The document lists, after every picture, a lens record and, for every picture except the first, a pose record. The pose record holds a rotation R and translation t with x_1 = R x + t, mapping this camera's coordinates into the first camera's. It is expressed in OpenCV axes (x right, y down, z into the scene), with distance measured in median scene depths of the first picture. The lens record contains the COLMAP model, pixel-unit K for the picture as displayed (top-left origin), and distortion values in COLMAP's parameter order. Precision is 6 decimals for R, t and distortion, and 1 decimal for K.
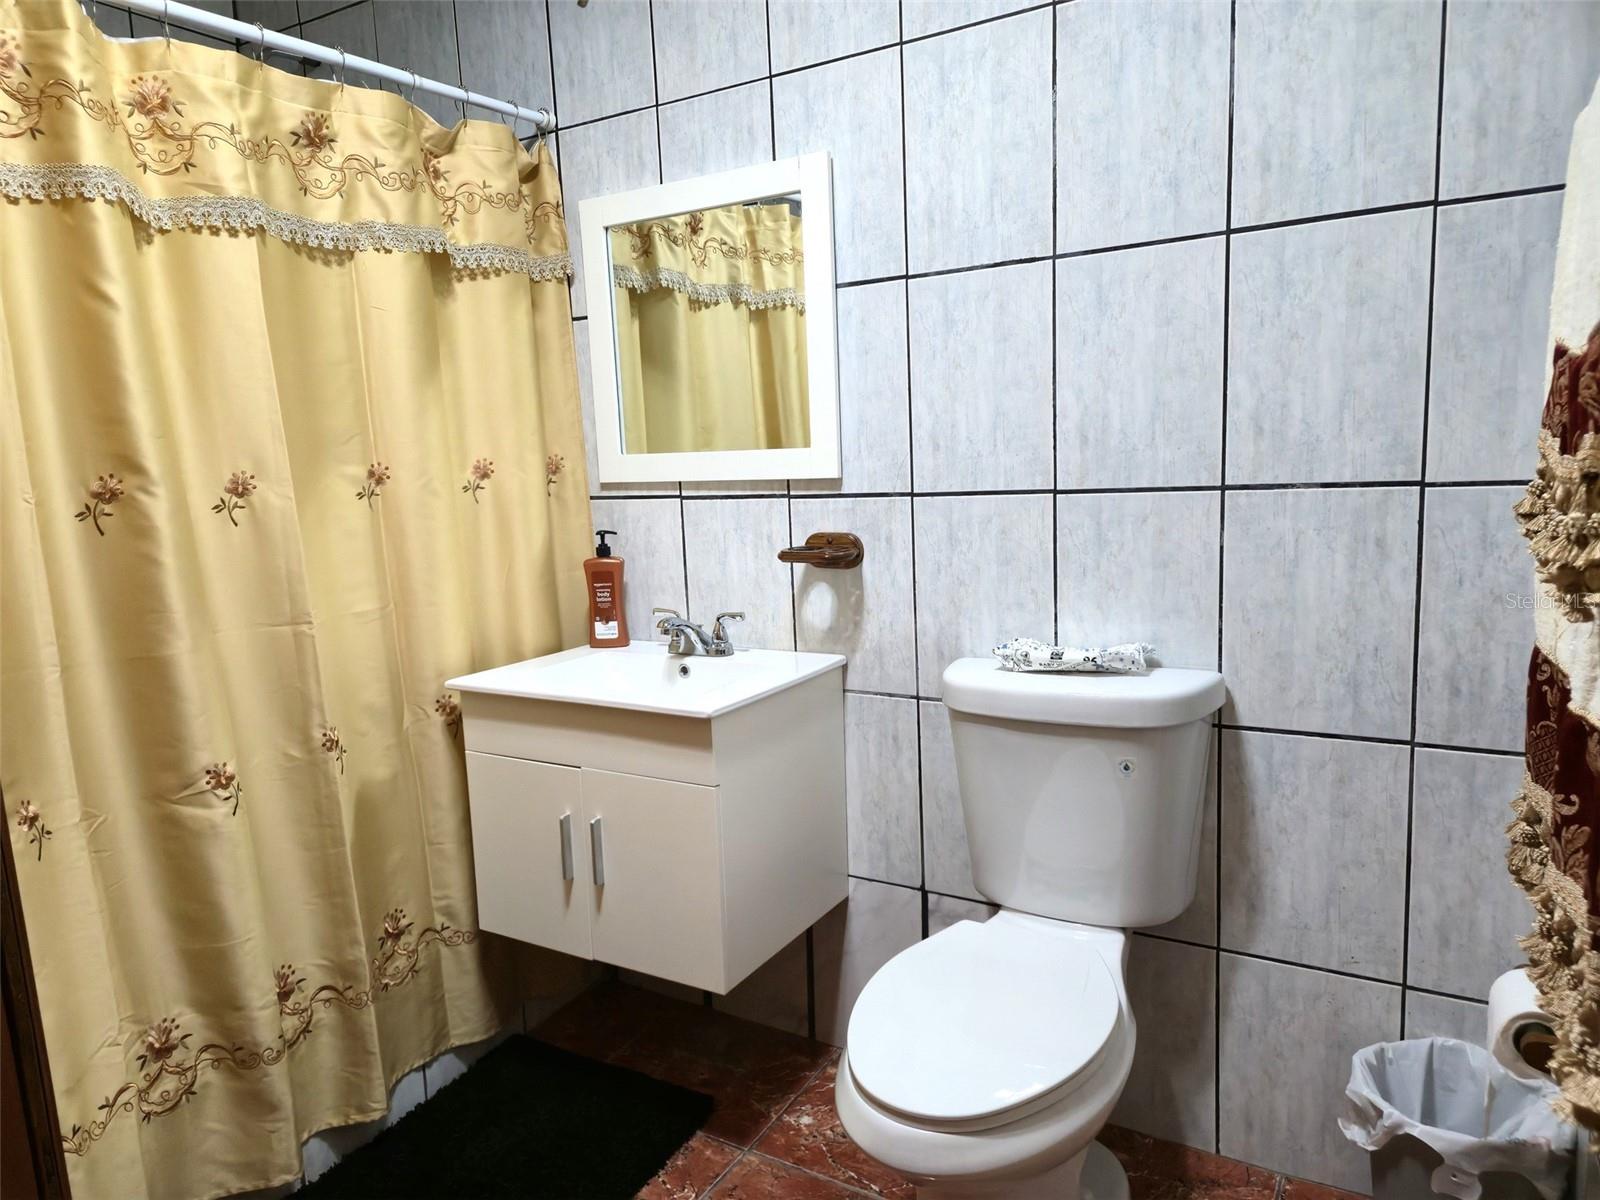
lens RADIAL K [[1067.8, 0, 794.0], [0, 1067.8, 612.3], [0, 0, 1]] dist [0.057060, -0.048013]
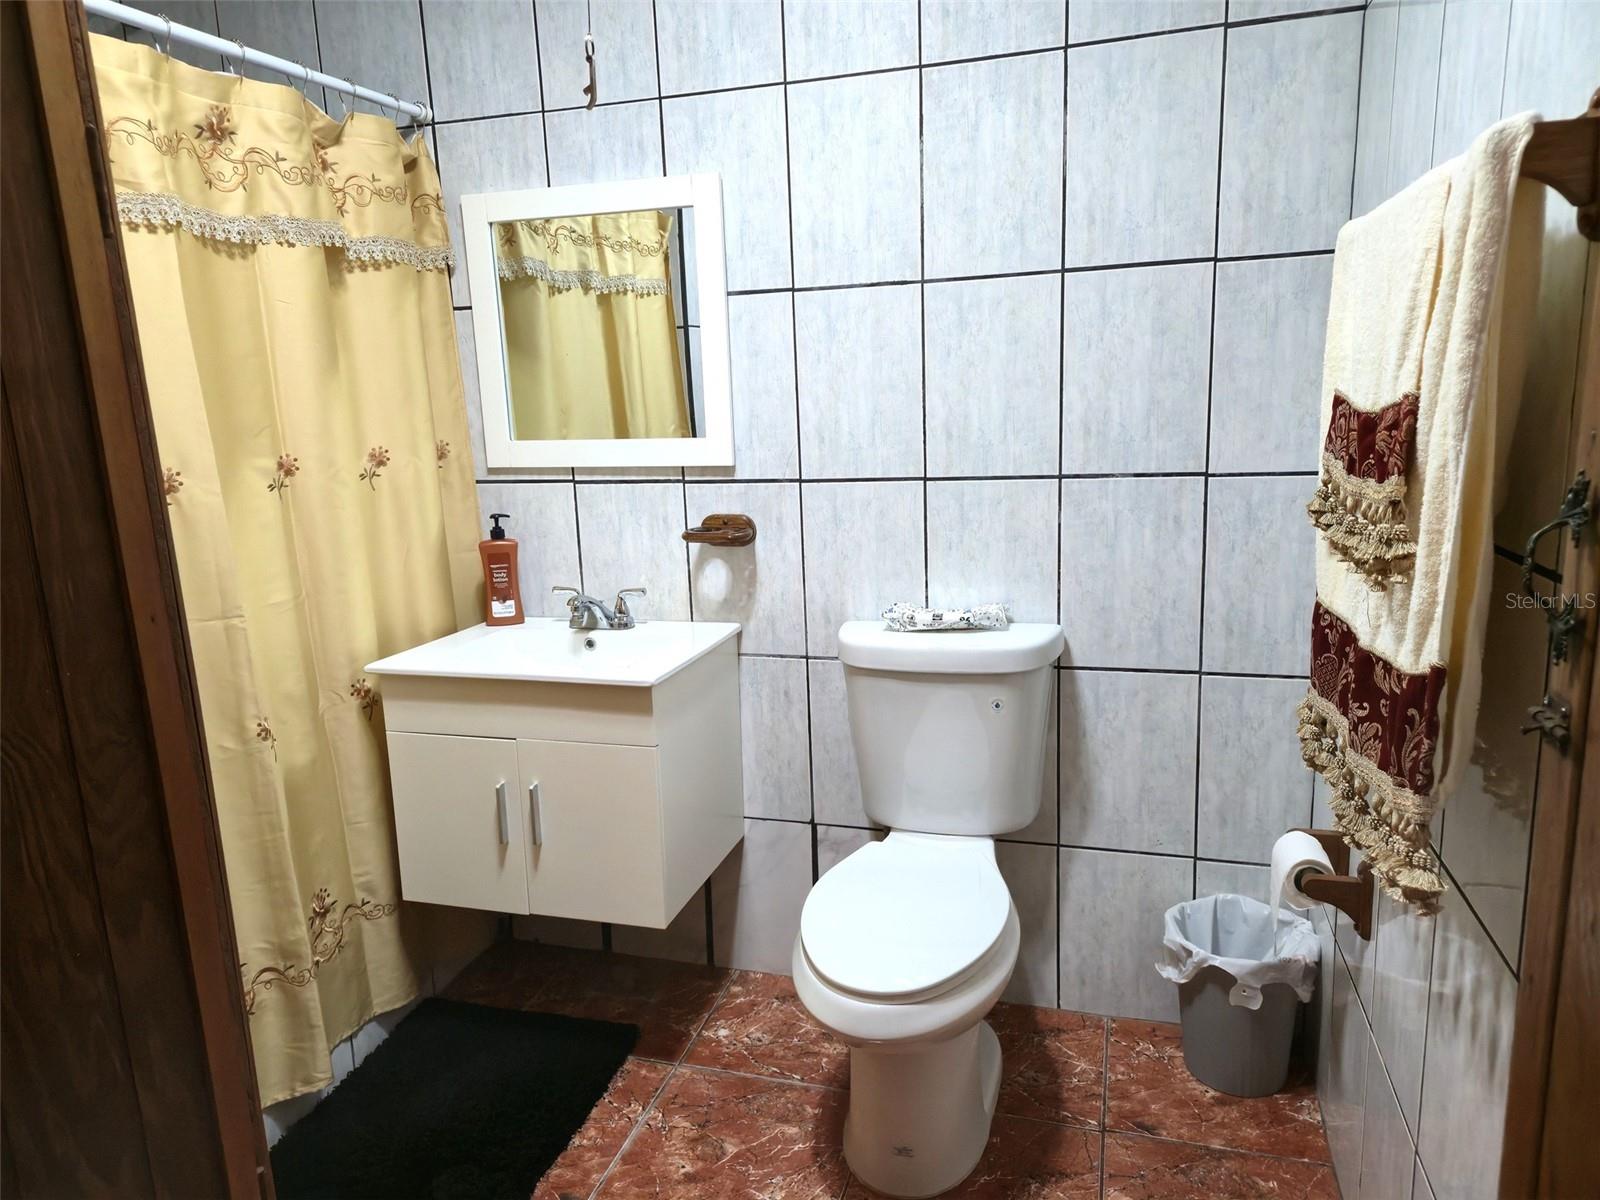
lens RADIAL K [[1079.0, 0, 798.3], [0, 1079.0, 601.2], [0, 0, 1]] dist [0.062914, -0.057250]
pose [[0.966949, -0.039722, 0.251856, -0.191280], [0.031317, 0.998813, 0.037295, -0.024973], [-0.253039, -0.028175, 0.967046, -0.122367]]
